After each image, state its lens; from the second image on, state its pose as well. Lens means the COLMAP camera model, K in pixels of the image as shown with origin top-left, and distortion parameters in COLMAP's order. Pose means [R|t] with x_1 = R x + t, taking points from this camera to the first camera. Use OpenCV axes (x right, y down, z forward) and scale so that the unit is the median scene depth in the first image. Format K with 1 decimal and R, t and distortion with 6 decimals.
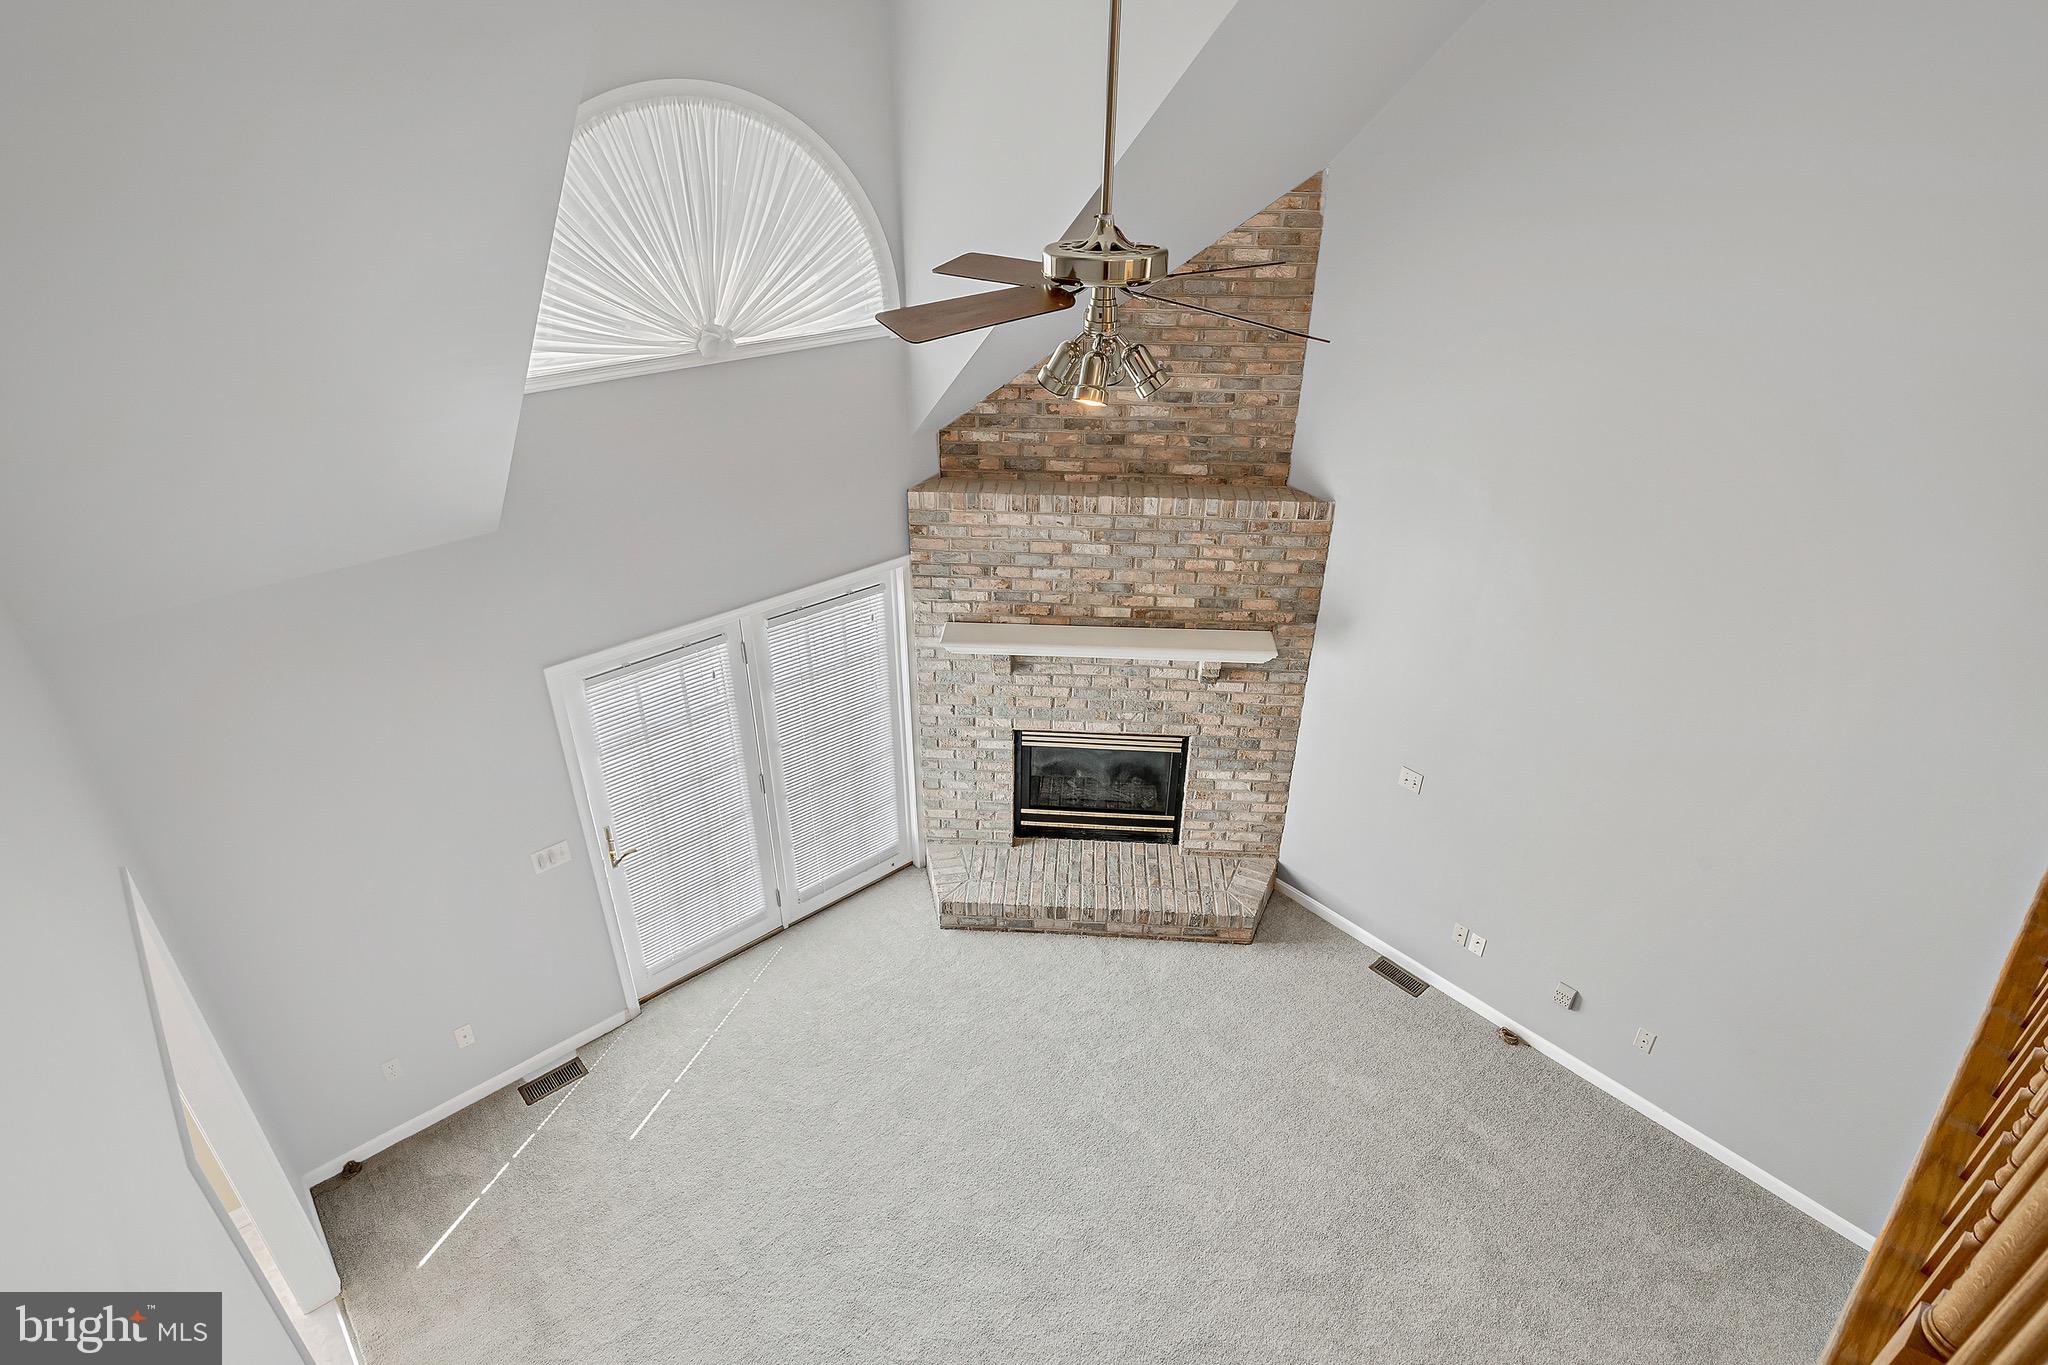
lens RADIAL K [[1042.0, 0, 1024.0], [0, 1042.0, 682.5], [0, 0, 1]] dist [-0.002330, -0.000978]
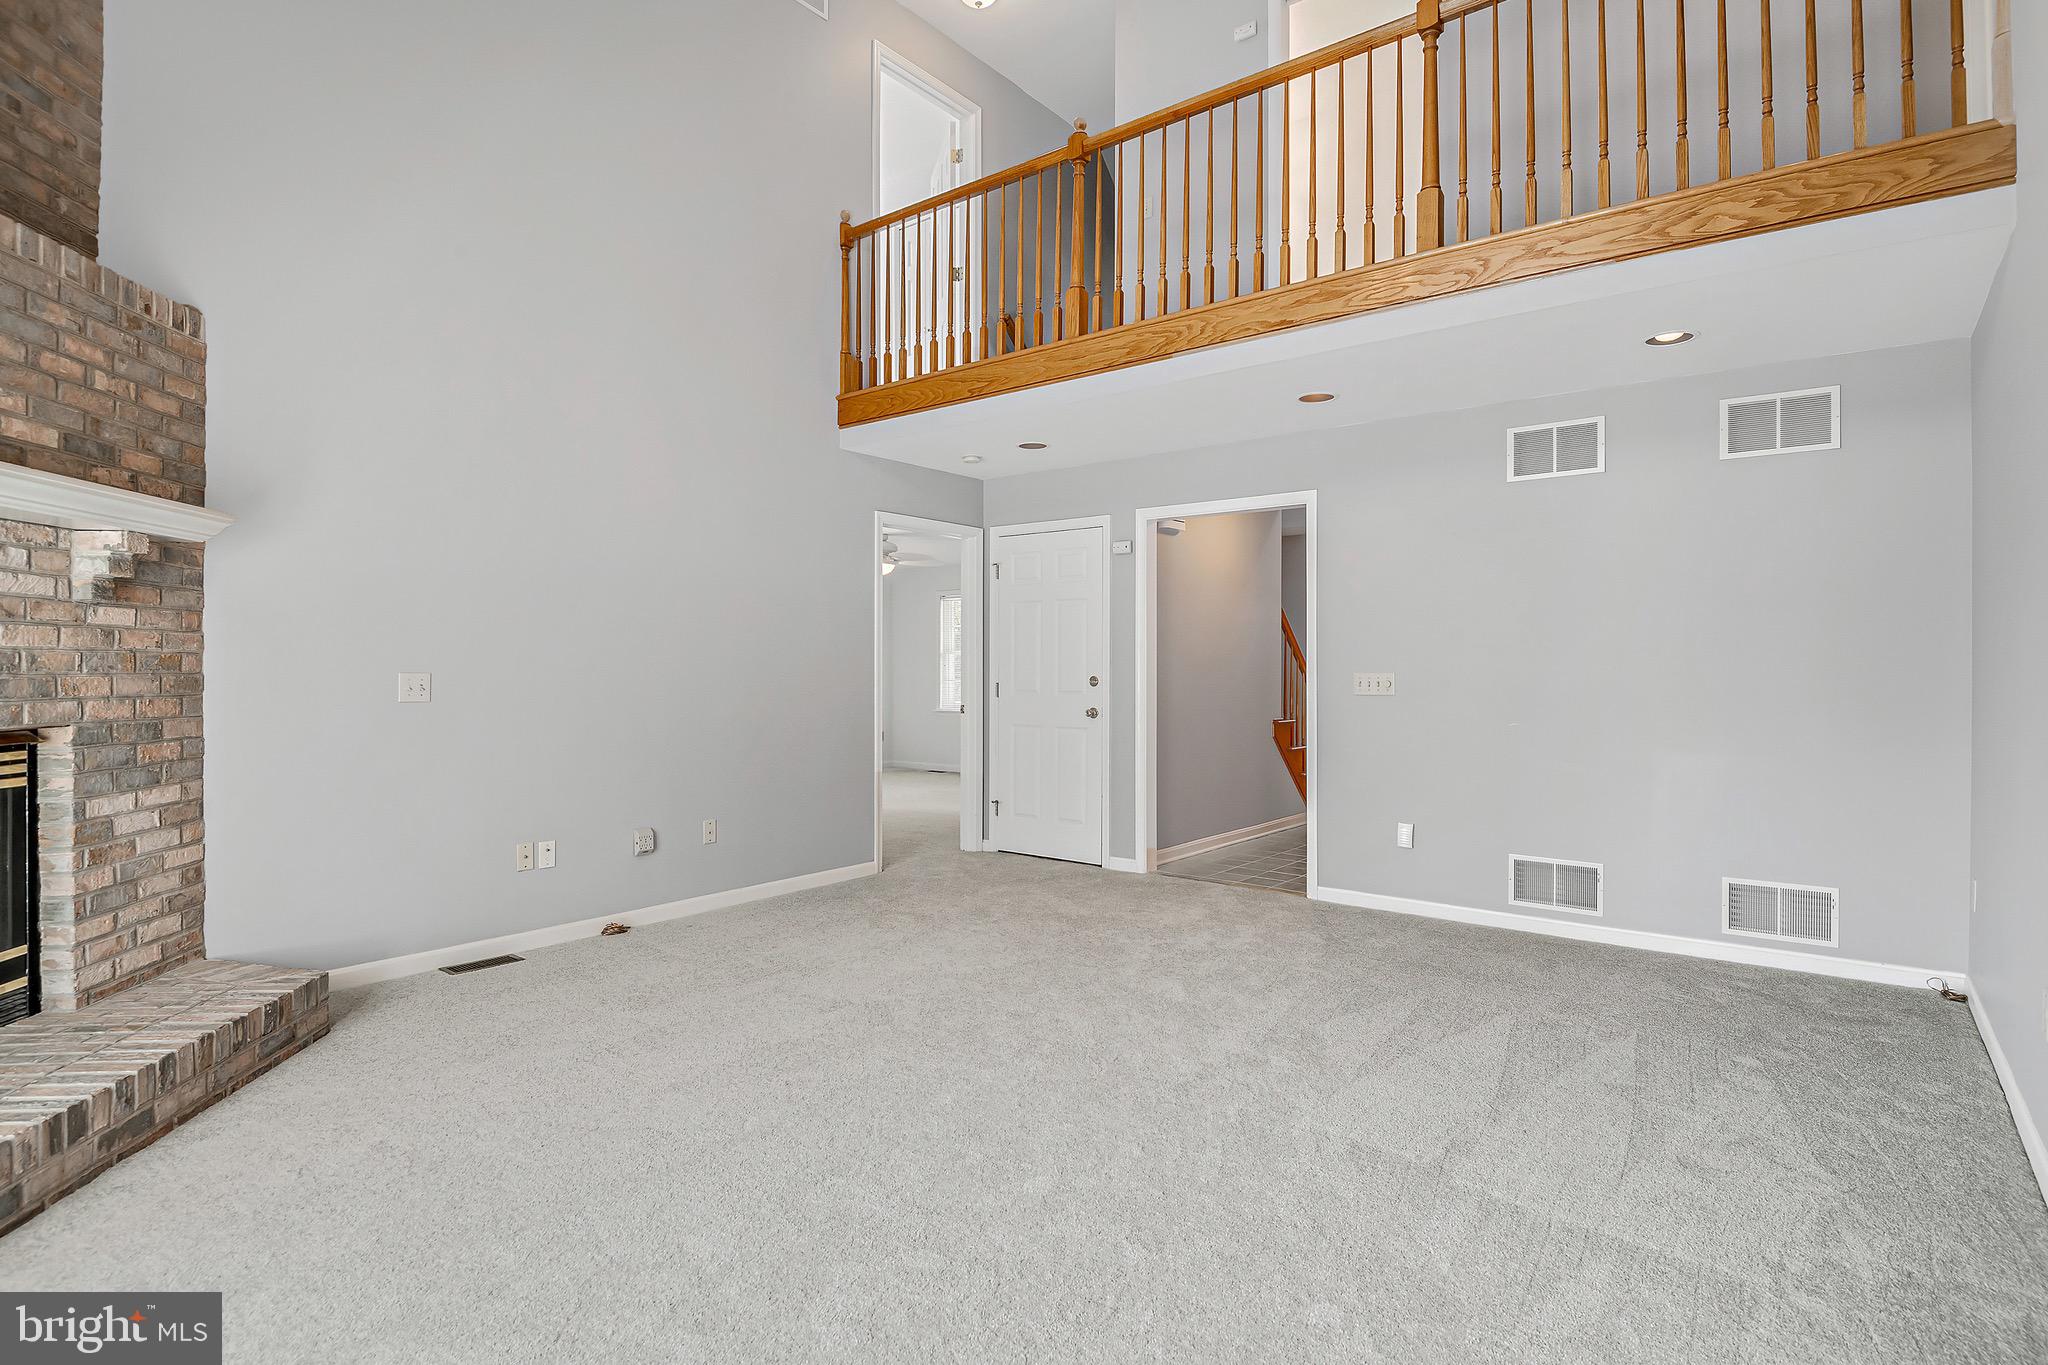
lens RADIAL K [[1042.0, 0, 1024.0], [0, 1042.0, 682.5], [0, 0, 1]] dist [-0.002330, -0.000978]
pose [[-0.197250, -0.005456, 0.980338, -0.461013], [0.495567, 0.862259, 0.104510, 0.222676], [-0.845876, 0.506438, -0.167377, 0.687333]]
